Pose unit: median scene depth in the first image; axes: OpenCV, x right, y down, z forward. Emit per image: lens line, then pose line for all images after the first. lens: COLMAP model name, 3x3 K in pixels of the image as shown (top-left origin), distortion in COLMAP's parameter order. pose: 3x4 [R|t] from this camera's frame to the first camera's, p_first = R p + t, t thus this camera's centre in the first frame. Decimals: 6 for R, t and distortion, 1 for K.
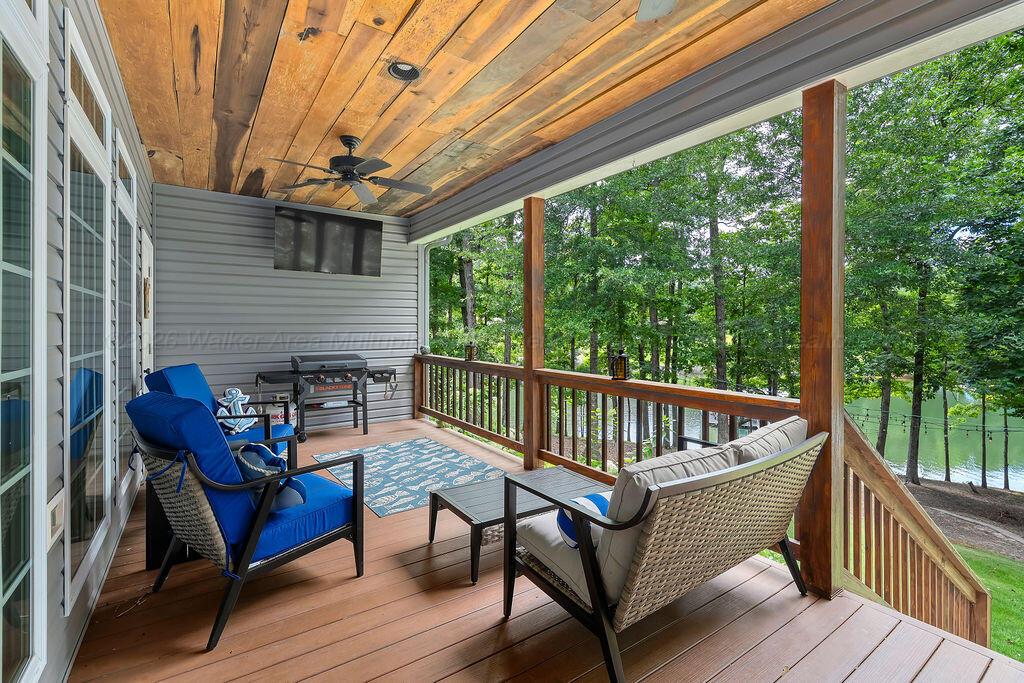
lens RADIAL K [[458.9, 0, 513.4], [0, 458.9, 328.0], [0, 0, 1]] dist [0.000824, 0.000226]
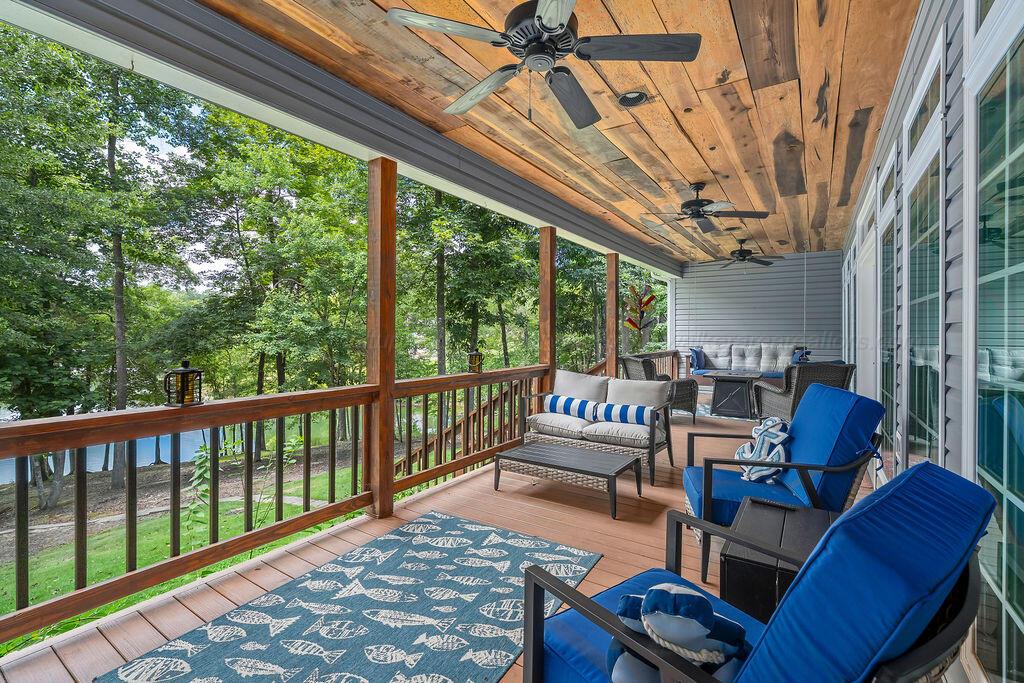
lens RADIAL K [[458.9, 0, 513.4], [0, 458.9, 328.0], [0, 0, 1]] dist [0.000824, 0.000226]
pose [[-0.377079, -0.000417, 0.926181, -0.792478], [-0.006846, 0.999974, -0.002337, -0.003429], [-0.926156, -0.007222, -0.377072, 1.153843]]
